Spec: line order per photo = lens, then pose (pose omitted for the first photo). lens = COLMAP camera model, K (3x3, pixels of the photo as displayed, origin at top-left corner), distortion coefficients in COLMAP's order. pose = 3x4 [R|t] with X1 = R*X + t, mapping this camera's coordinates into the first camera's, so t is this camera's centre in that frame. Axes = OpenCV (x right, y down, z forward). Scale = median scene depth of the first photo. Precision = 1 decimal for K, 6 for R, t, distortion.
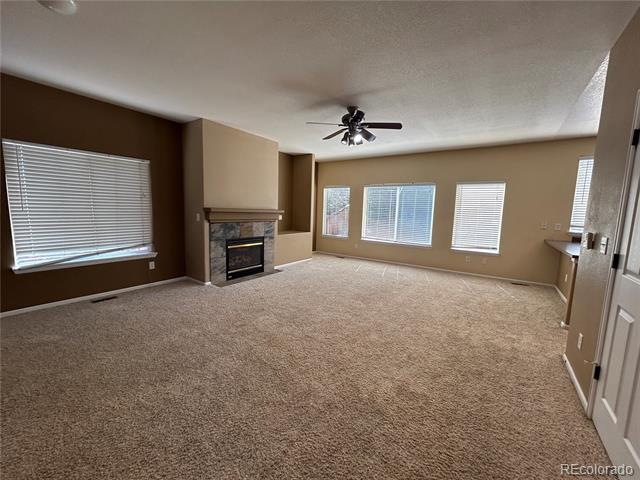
lens RADIAL K [[258.3, 0, 321.2], [0, 258.3, 240.5], [0, 0, 1]] dist [-0.003871, 0.002387]
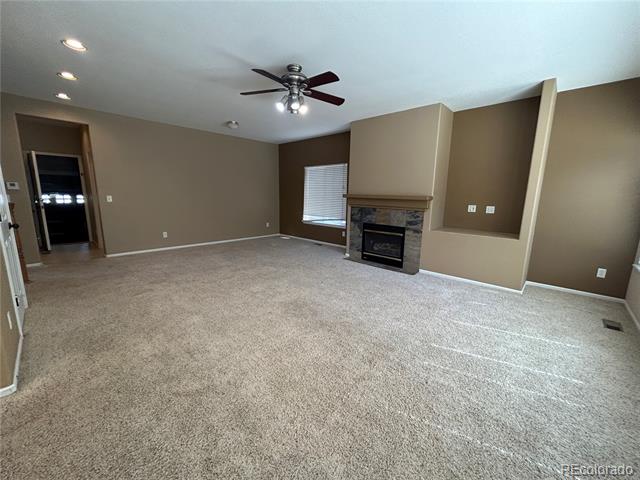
lens RADIAL K [[258.3, 0, 322.7], [0, 258.3, 239.5], [0, 0, 1]] dist [-0.003871, 0.002387]
pose [[-0.146340, 0.142560, -0.978908, 0.741551], [-0.138178, 0.976914, 0.162926, -0.088147], [0.979536, 0.159106, -0.123263, 0.941037]]
